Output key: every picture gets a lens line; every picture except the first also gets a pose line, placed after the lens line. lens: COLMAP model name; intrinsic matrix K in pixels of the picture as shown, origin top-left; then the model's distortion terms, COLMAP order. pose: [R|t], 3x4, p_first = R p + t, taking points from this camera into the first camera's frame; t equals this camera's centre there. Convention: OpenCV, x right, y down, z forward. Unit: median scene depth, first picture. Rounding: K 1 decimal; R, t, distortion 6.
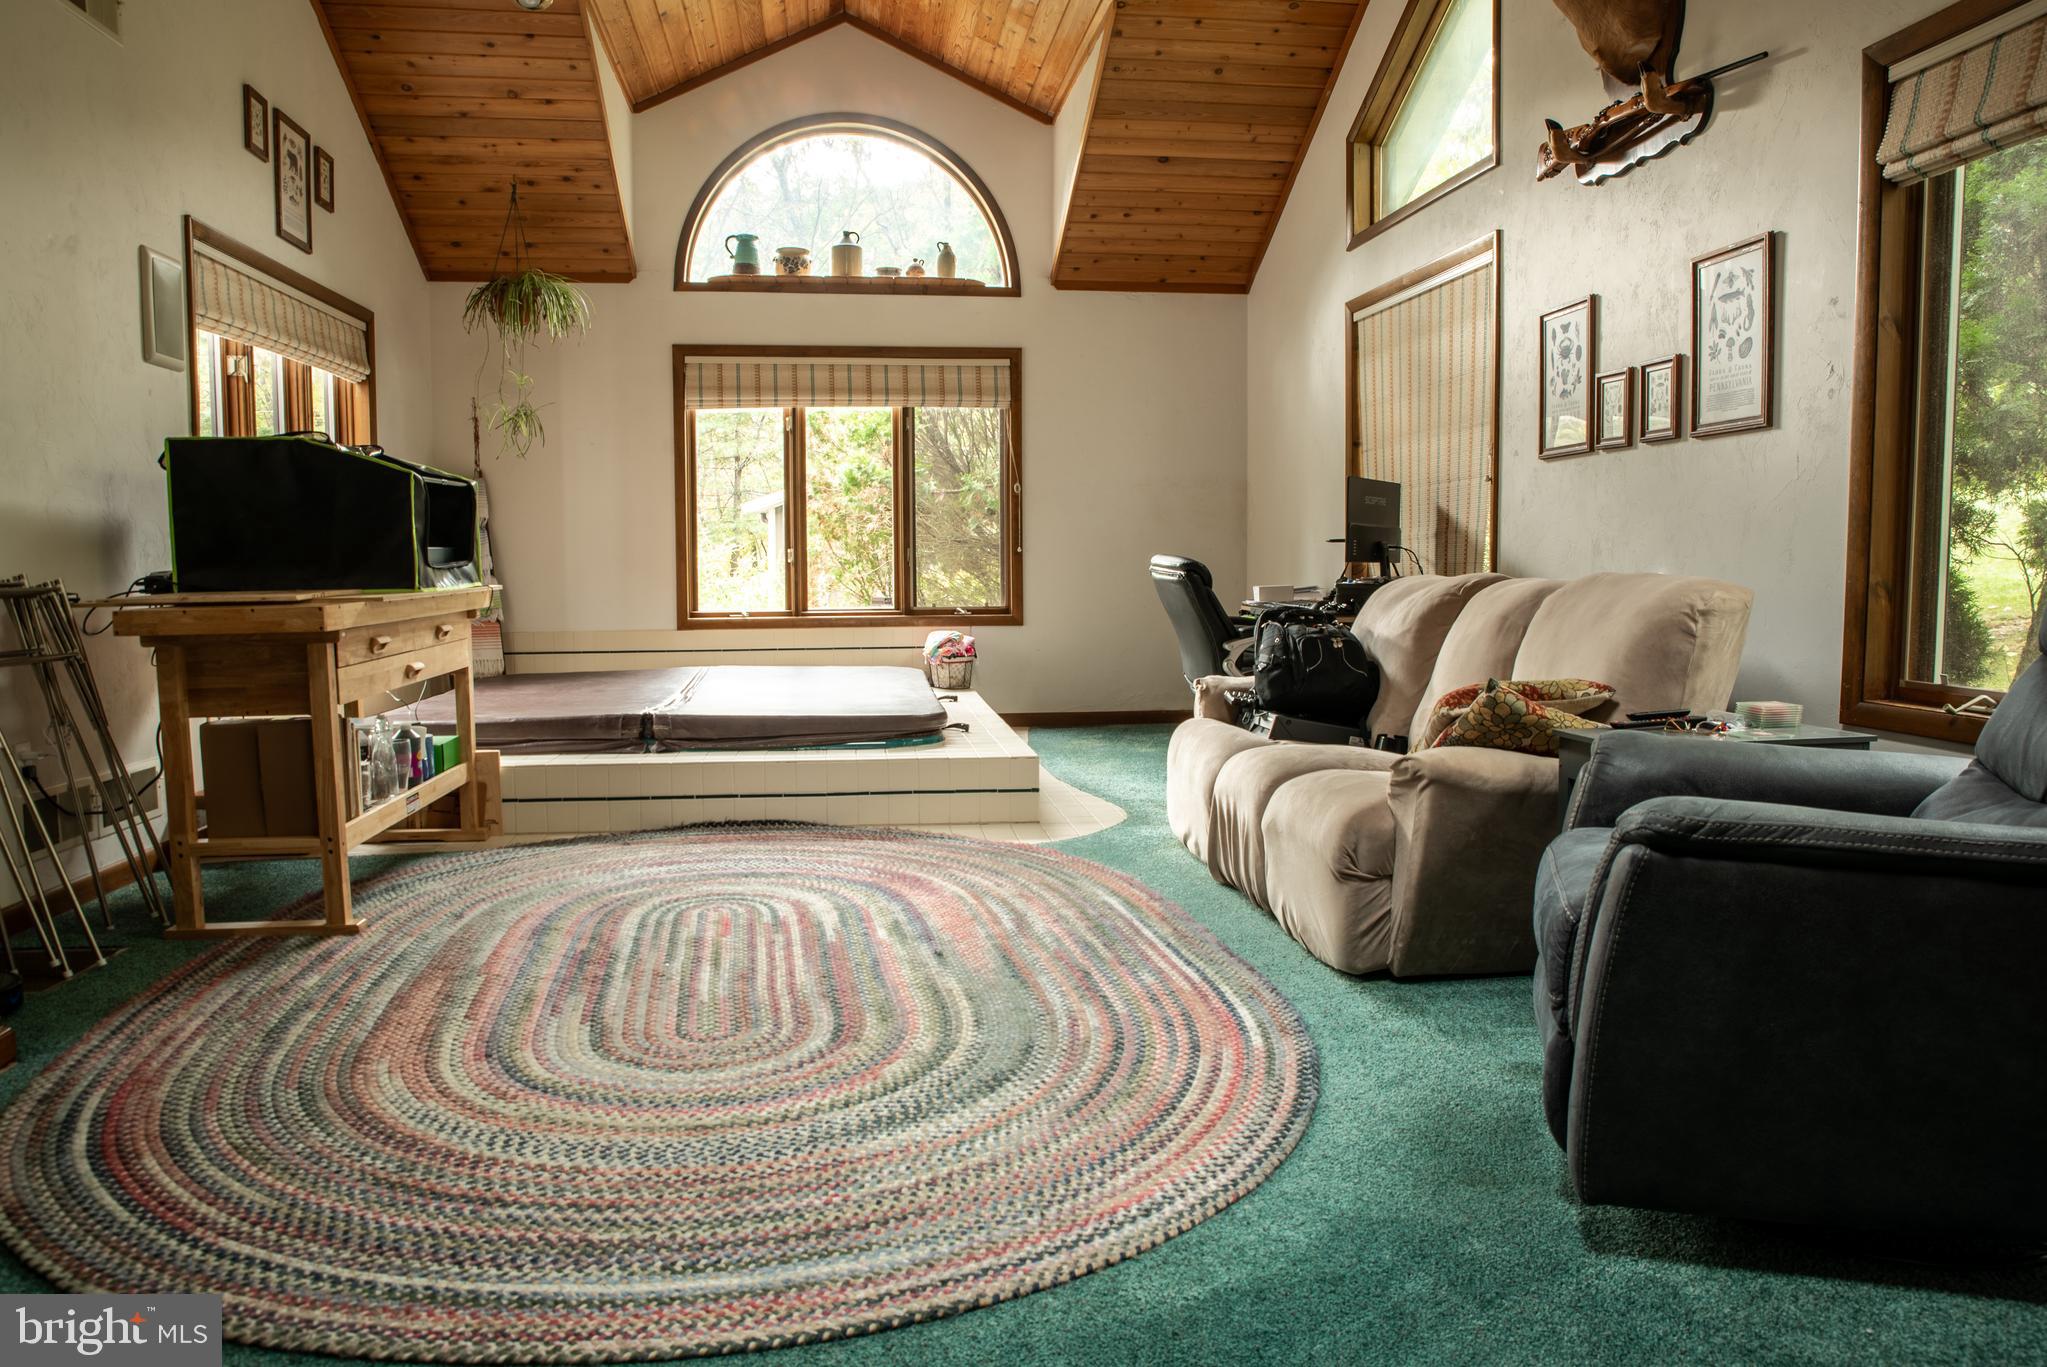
lens RADIAL K [[1443.8, 0, 1022.4], [0, 1443.8, 690.9], [0, 0, 1]] dist [-0.127666, 0.087994]
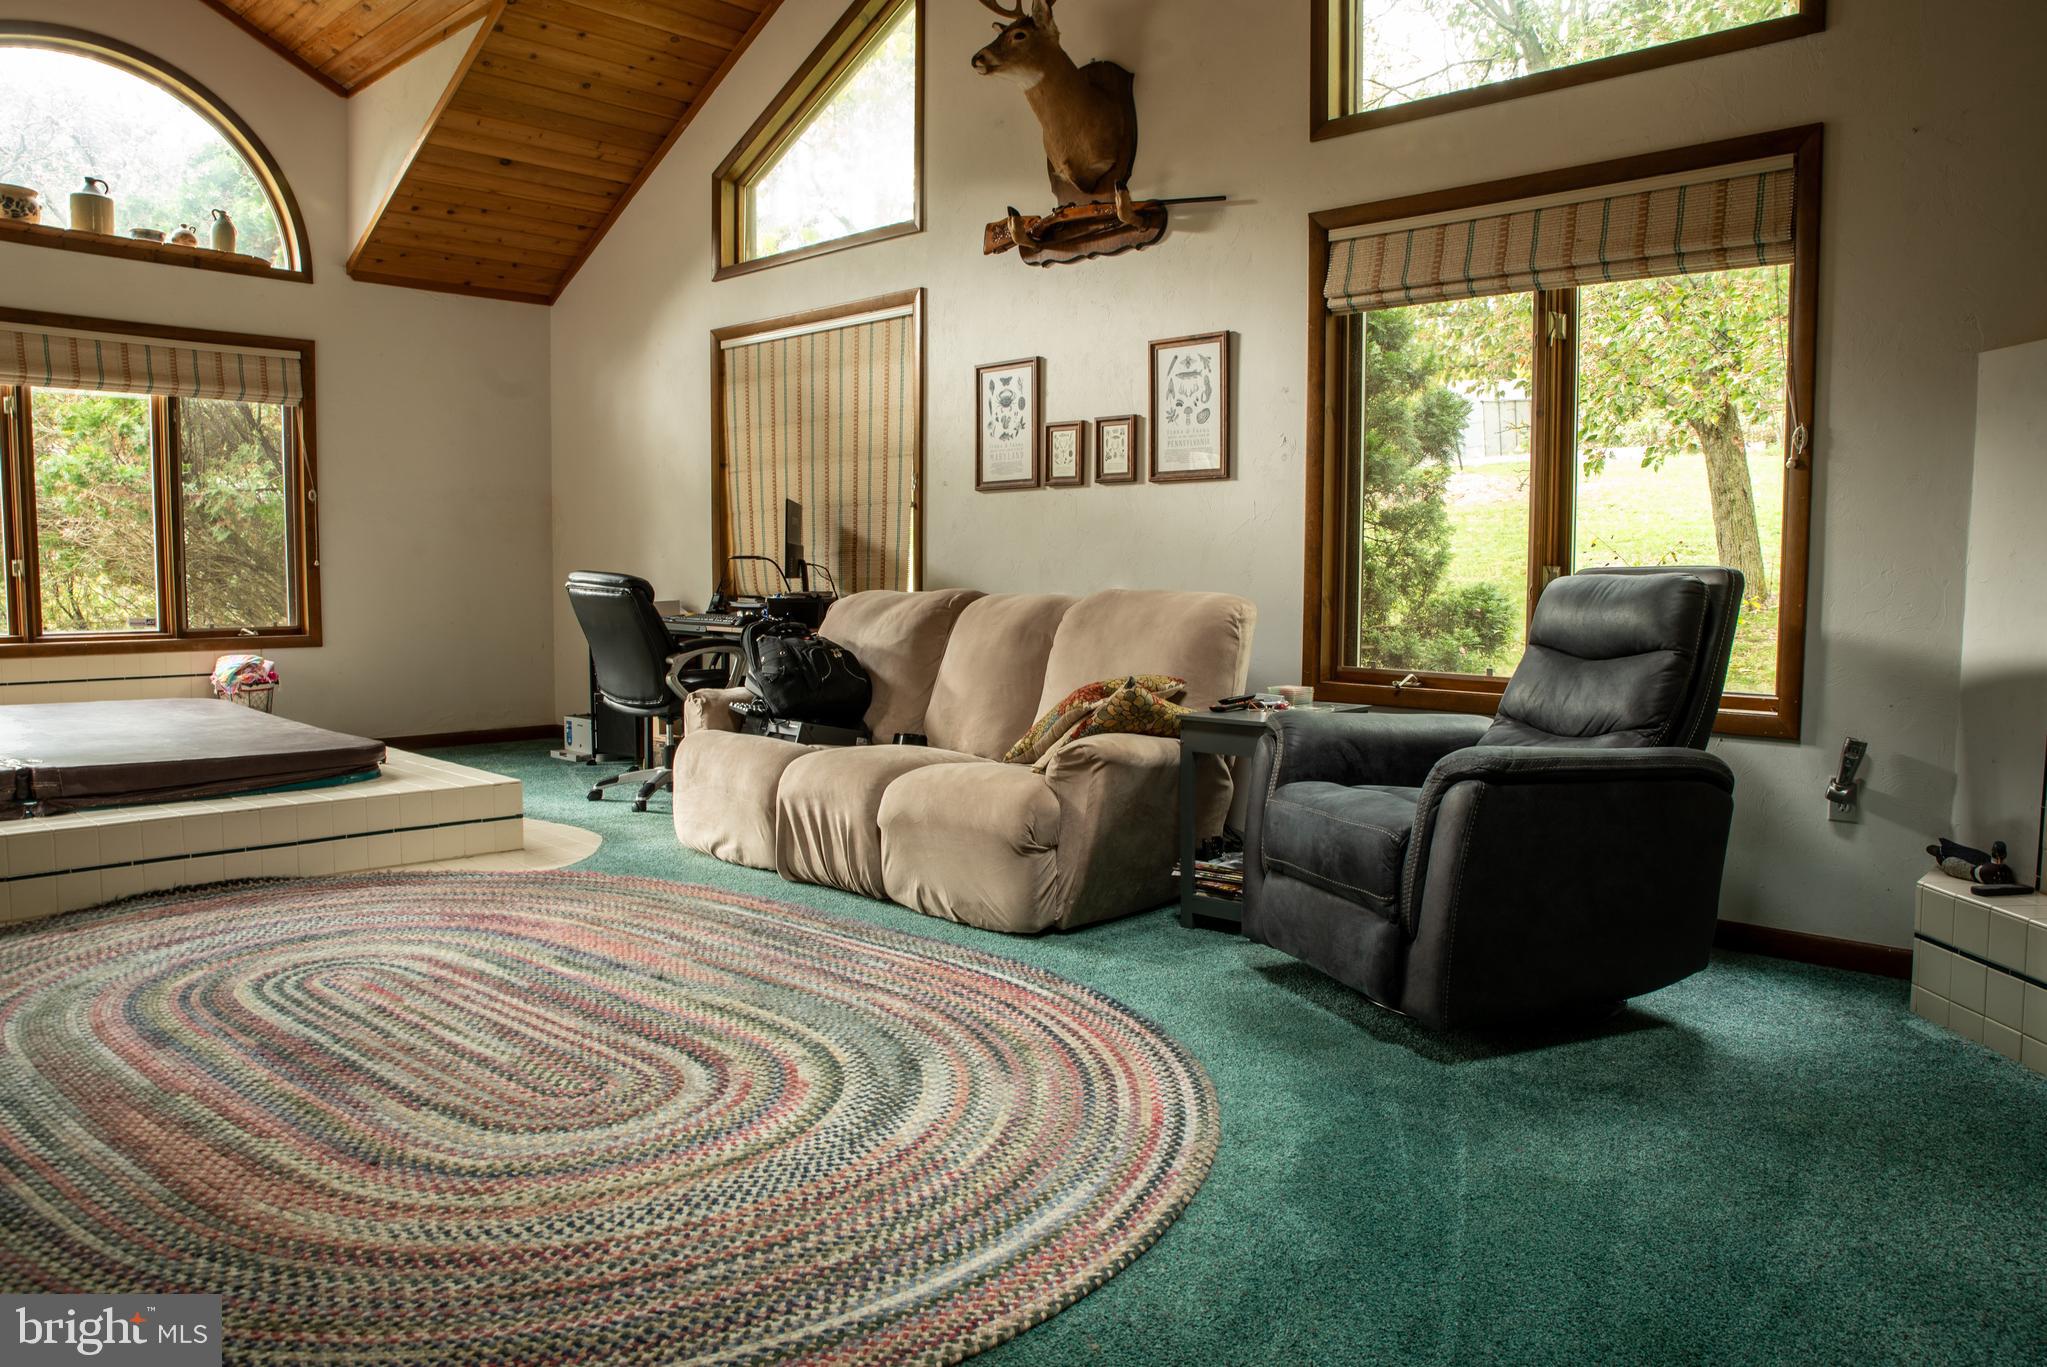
lens RADIAL K [[1443.8, 0, 1046.0], [0, 1443.8, 688.9], [0, 0, 1]] dist [-0.127666, 0.087994]
pose [[0.771969, -0.044786, 0.634081, -0.442790], [0.048970, 0.998741, 0.010924, -0.012969], [-0.633771, 0.022617, 0.773190, 0.062667]]
